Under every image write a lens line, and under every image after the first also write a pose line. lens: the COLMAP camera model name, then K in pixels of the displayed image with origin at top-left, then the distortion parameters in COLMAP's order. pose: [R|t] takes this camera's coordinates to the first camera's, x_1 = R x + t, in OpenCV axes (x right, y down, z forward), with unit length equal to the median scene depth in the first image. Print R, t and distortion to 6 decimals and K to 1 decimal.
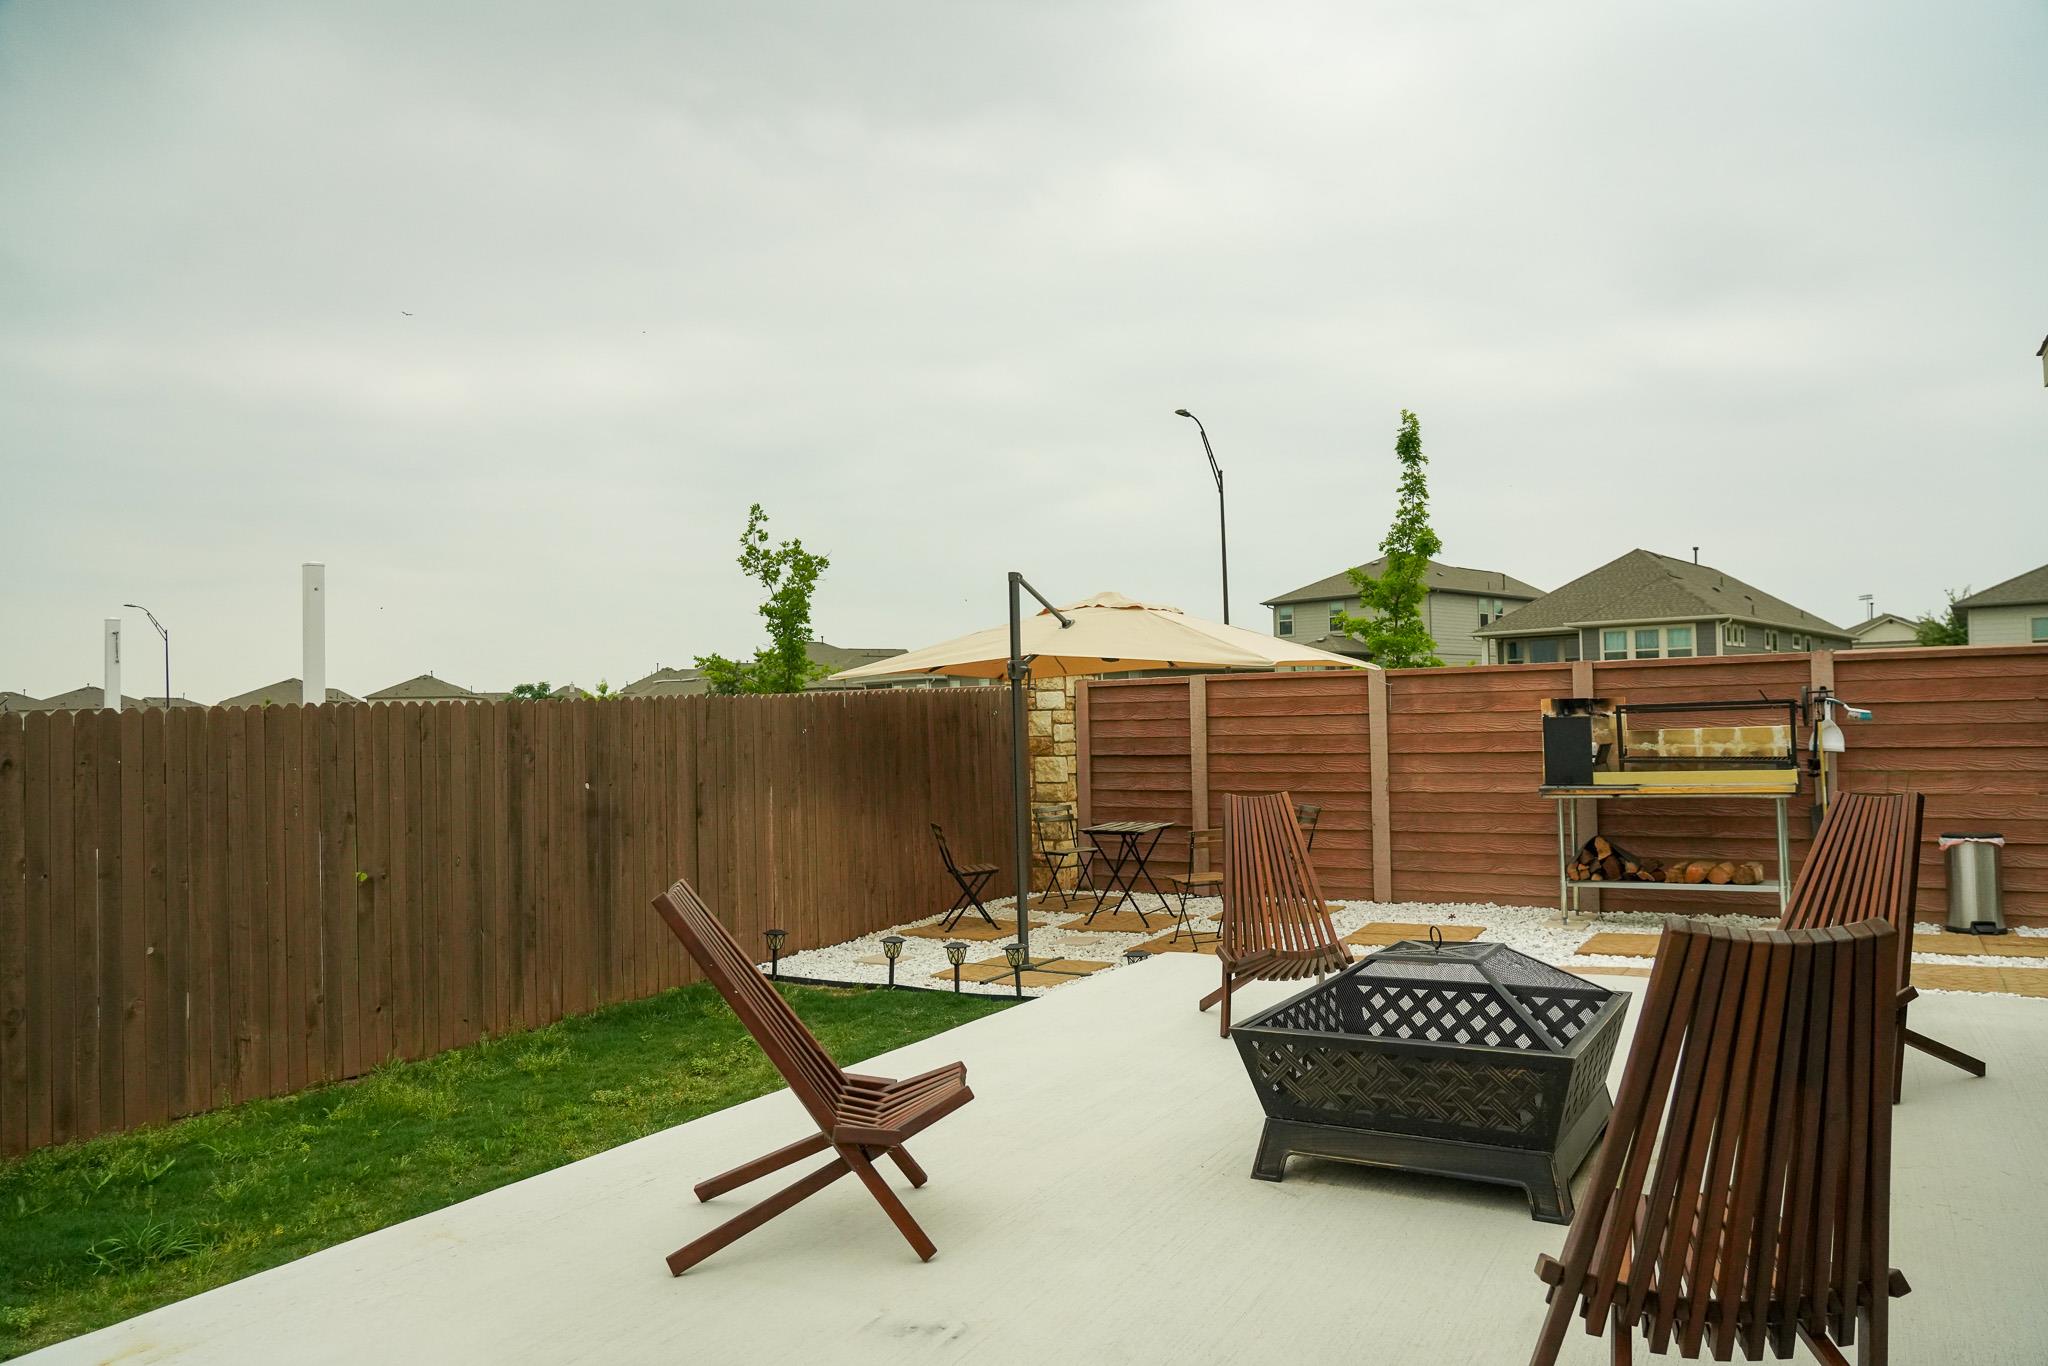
lens RADIAL K [[1371.1, 0, 1015.8], [0, 1371.1, 689.6], [0, 0, 1]] dist [-0.033646, 0.021455]
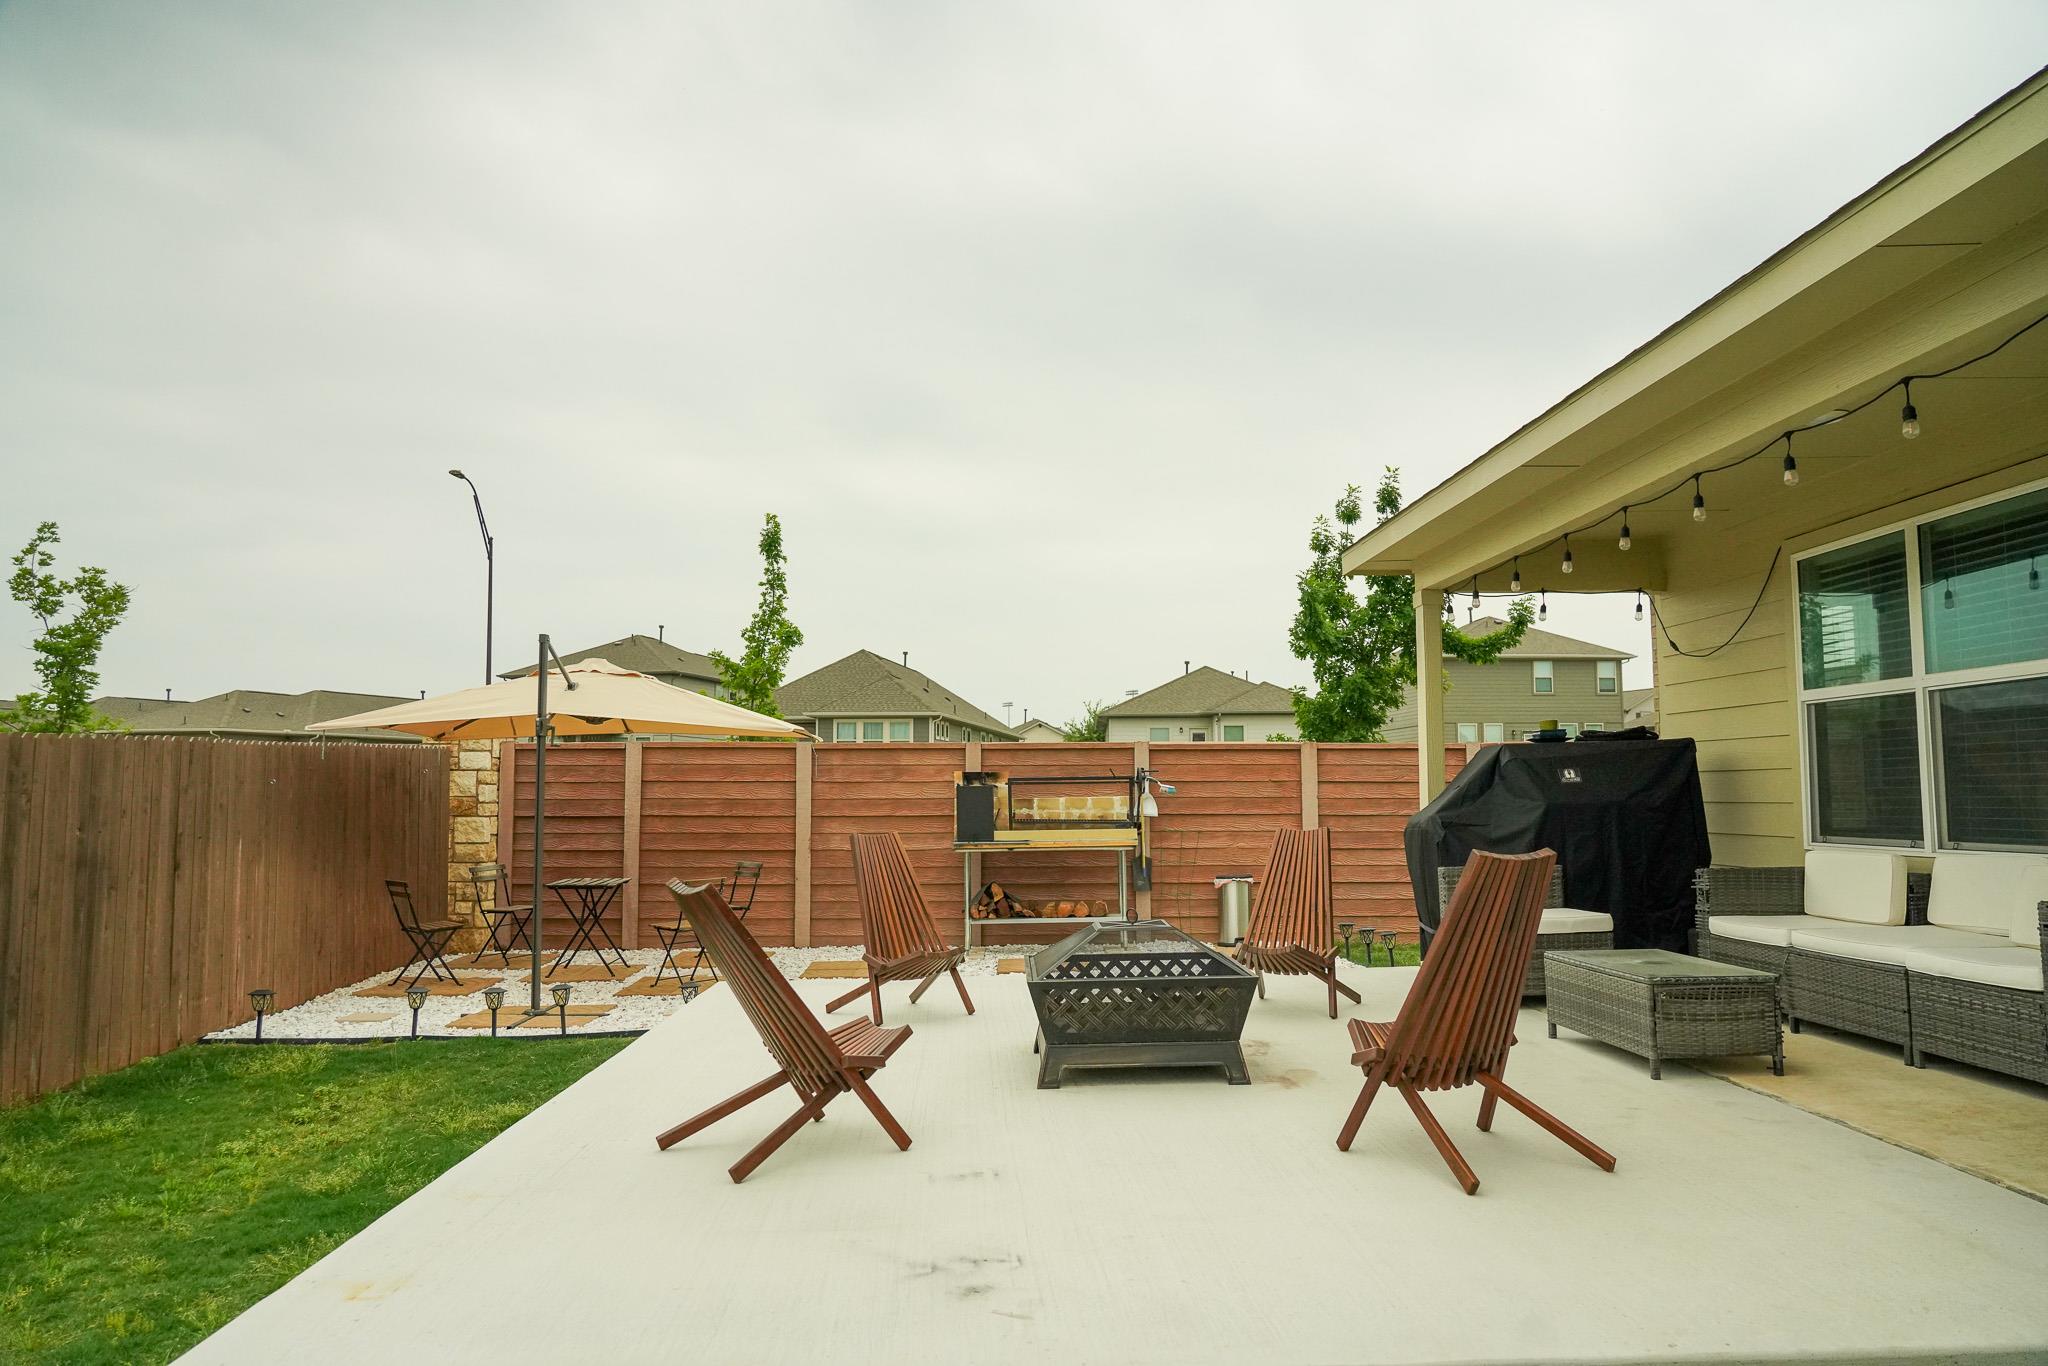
lens RADIAL K [[1376.0, 0, 1017.2], [0, 1376.0, 686.3], [0, 0, 1]] dist [-0.036400, 0.022021]
pose [[0.840076, 0.062911, 0.538808, -0.240976], [-0.029174, 0.997055, -0.070930, 0.017028], [-0.541684, 0.043867, 0.839437, -0.073911]]
